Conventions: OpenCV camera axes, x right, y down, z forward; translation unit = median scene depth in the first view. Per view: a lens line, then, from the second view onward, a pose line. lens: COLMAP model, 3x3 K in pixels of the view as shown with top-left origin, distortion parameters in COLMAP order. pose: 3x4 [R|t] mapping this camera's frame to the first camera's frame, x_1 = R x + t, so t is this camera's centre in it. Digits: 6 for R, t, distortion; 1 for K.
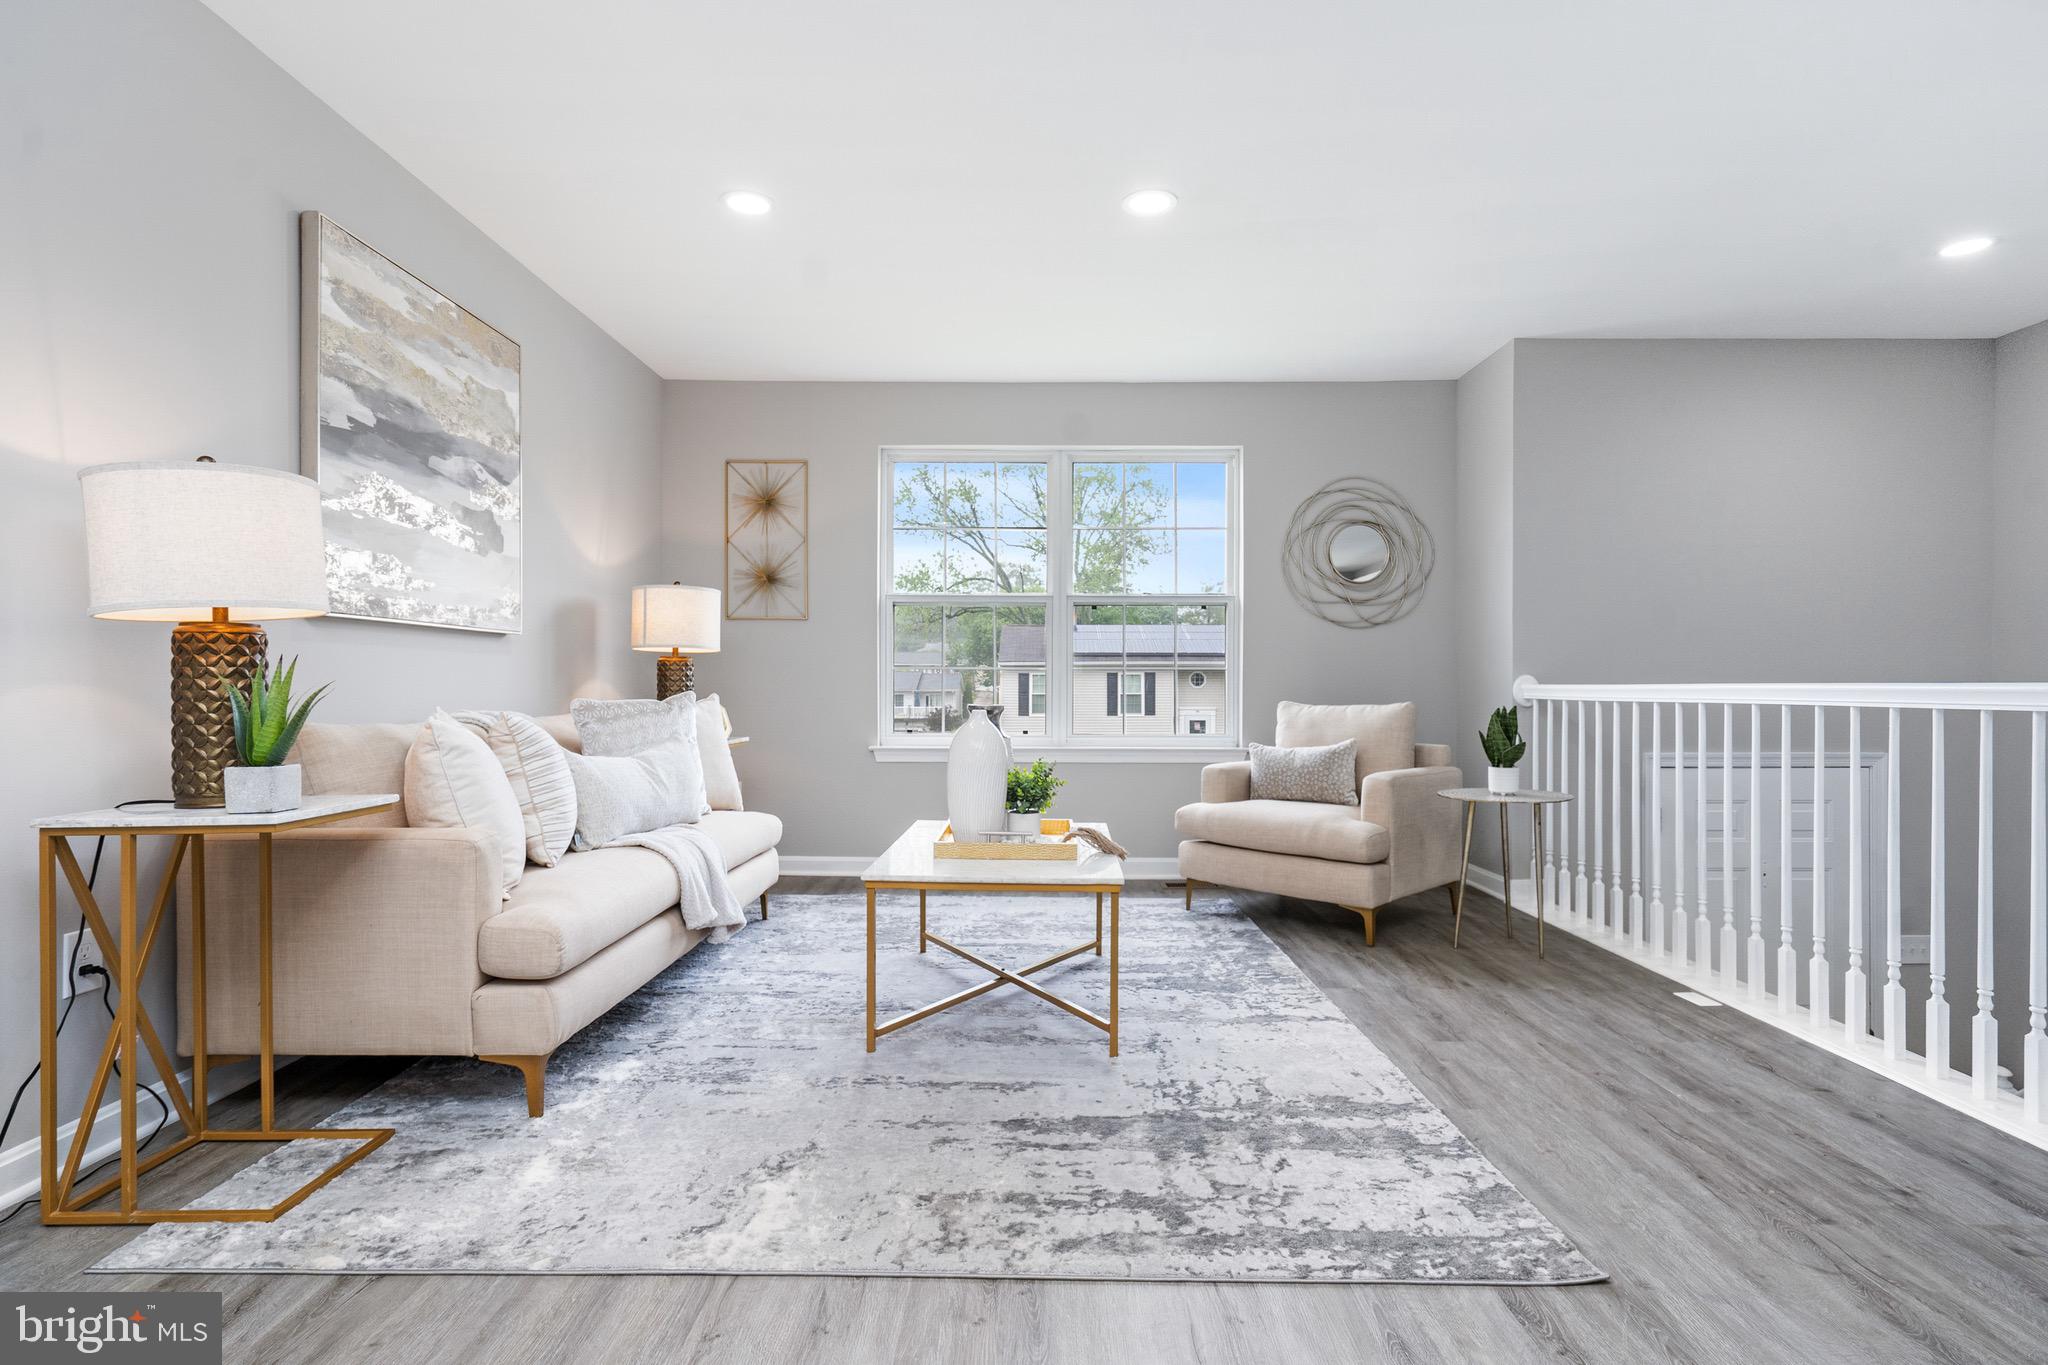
lens RADIAL K [[1019.1, 0, 1031.5], [0, 1019.1, 687.9], [0, 0, 1]] dist [0.000506, 0.000413]
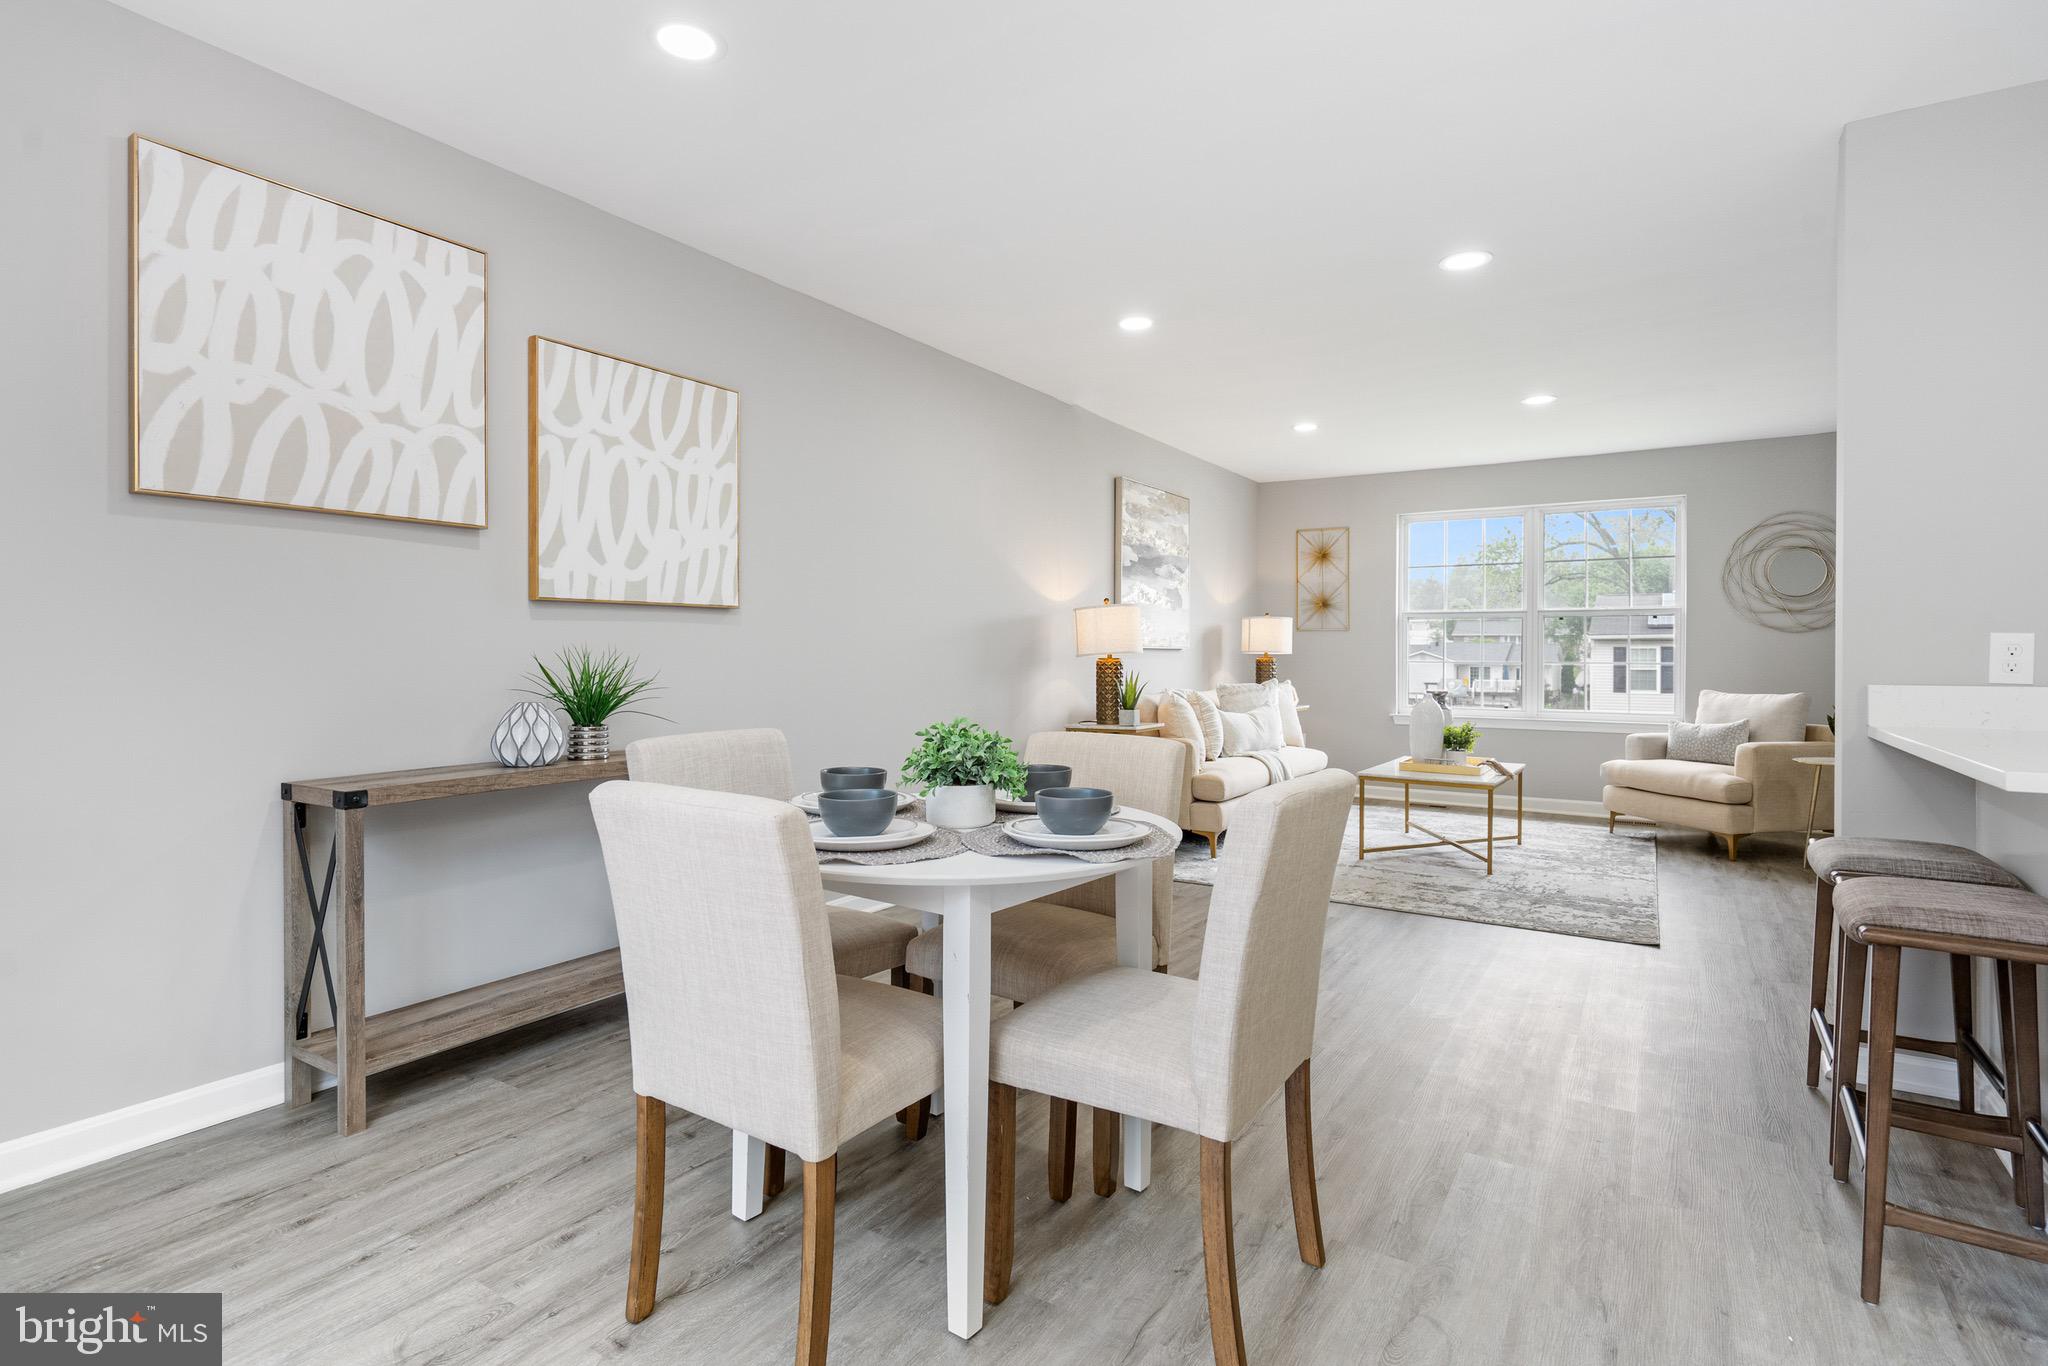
lens RADIAL K [[1017.9, 0, 1019.5], [0, 1017.9, 653.2], [0, 0, 1]] dist [0.000167, 0.000907]
pose [[0.844630, 0.000412, -0.535351, 0.264688], [-0.002818, 0.999989, -0.003677, -0.036539], [0.535344, 0.004614, 0.844622, -0.815893]]
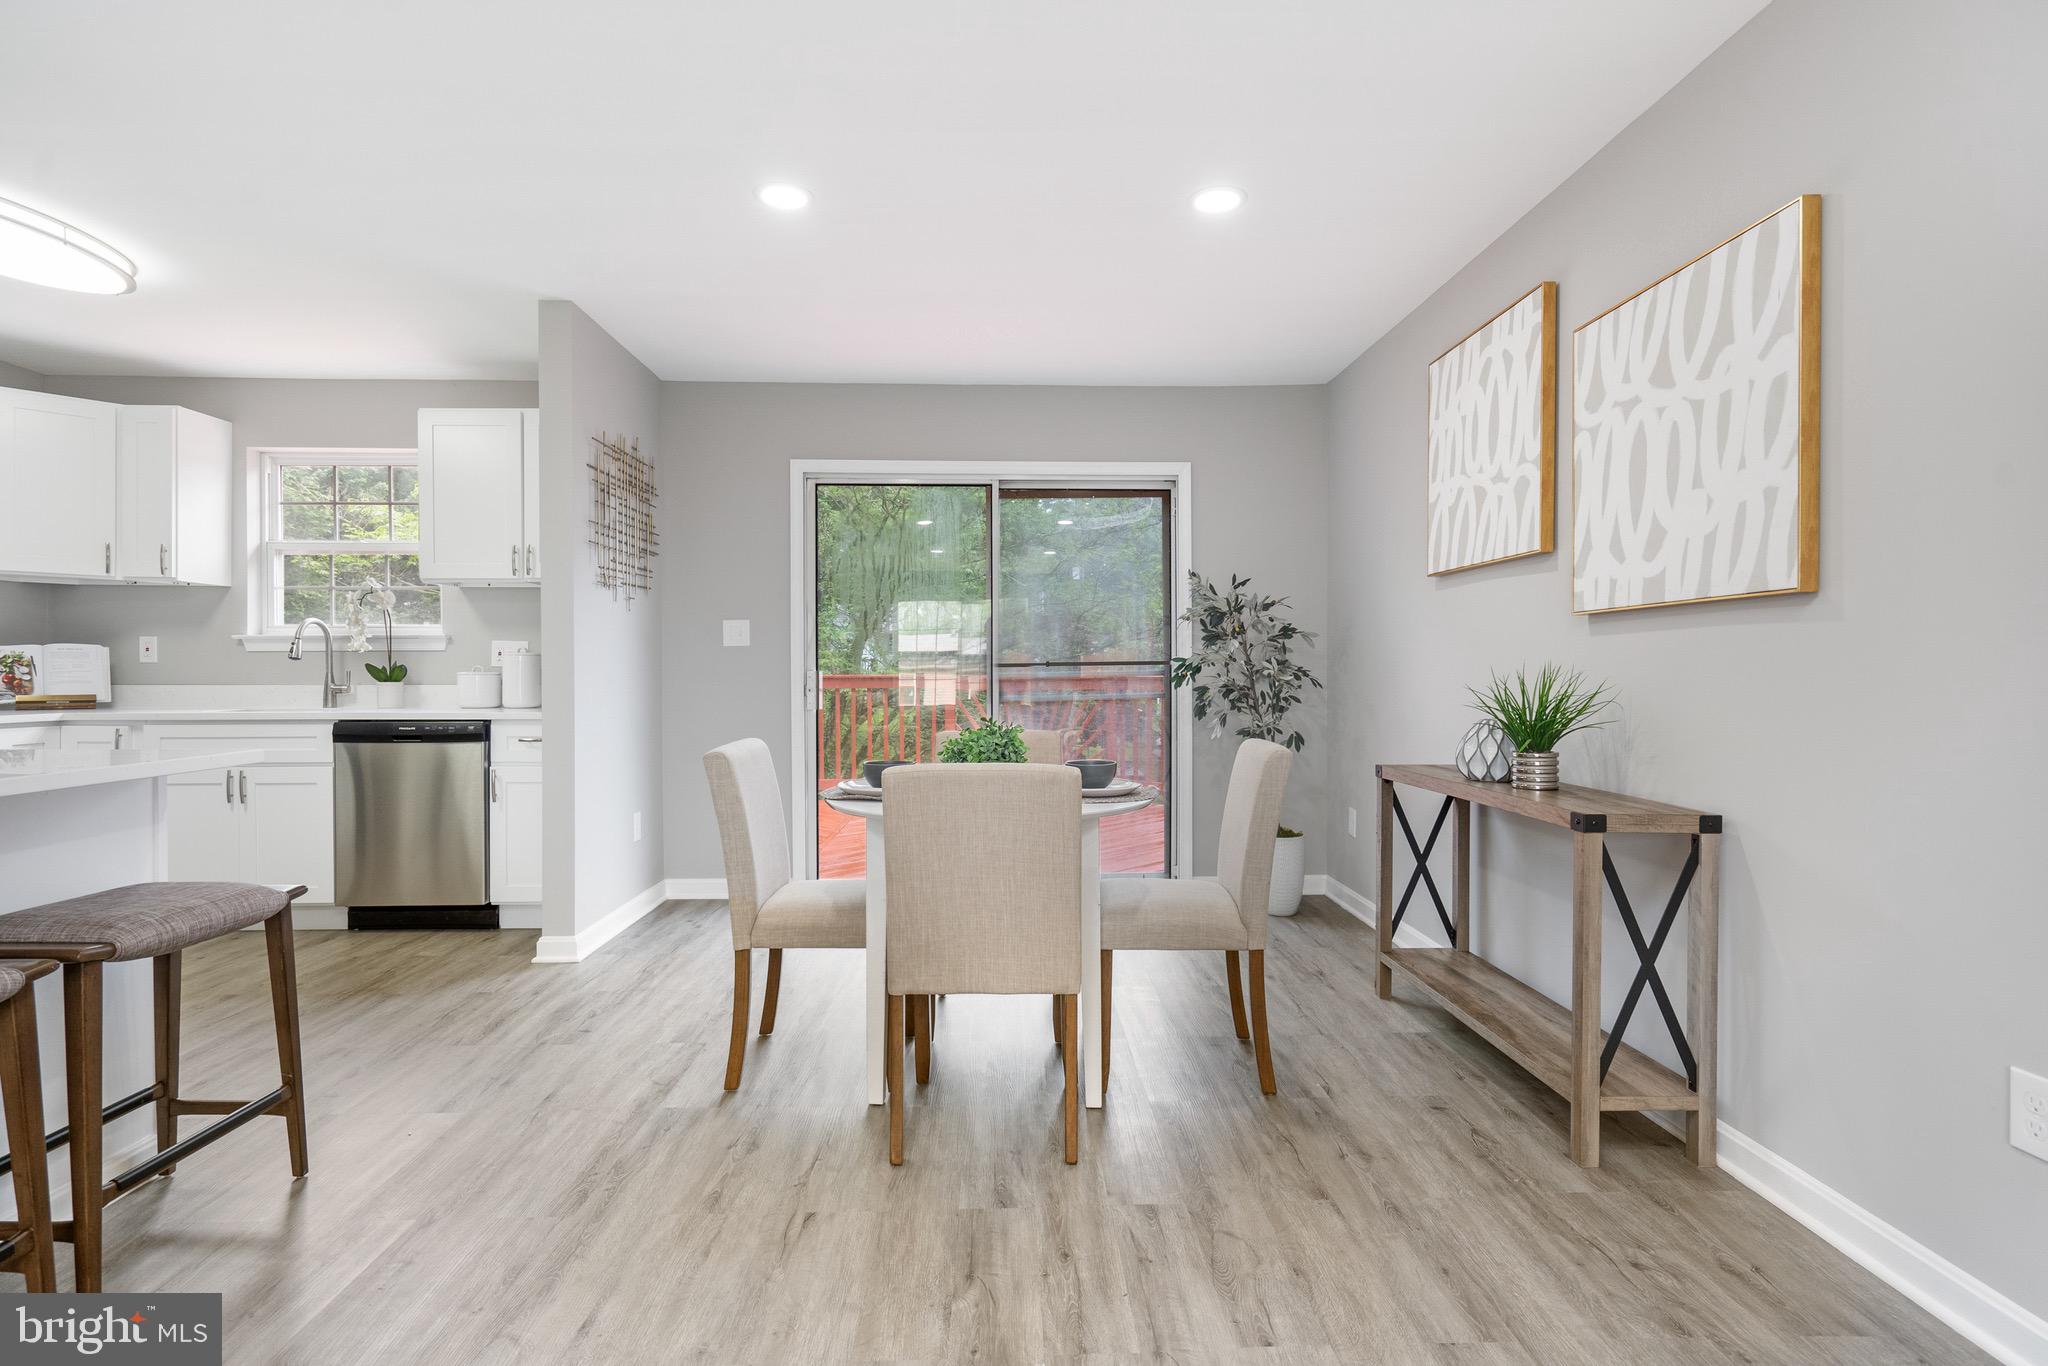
lens RADIAL K [[990.3, 0, 1024.0], [0, 990.3, 683.0], [0, 0, 1]] dist [-0.000243, 0.000571]
pose [[-0.999494, -0.001543, -0.031773, -0.076961], [-0.002015, 0.999888, 0.014826, -0.041099], [0.031746, 0.014882, -0.999385, 0.433092]]
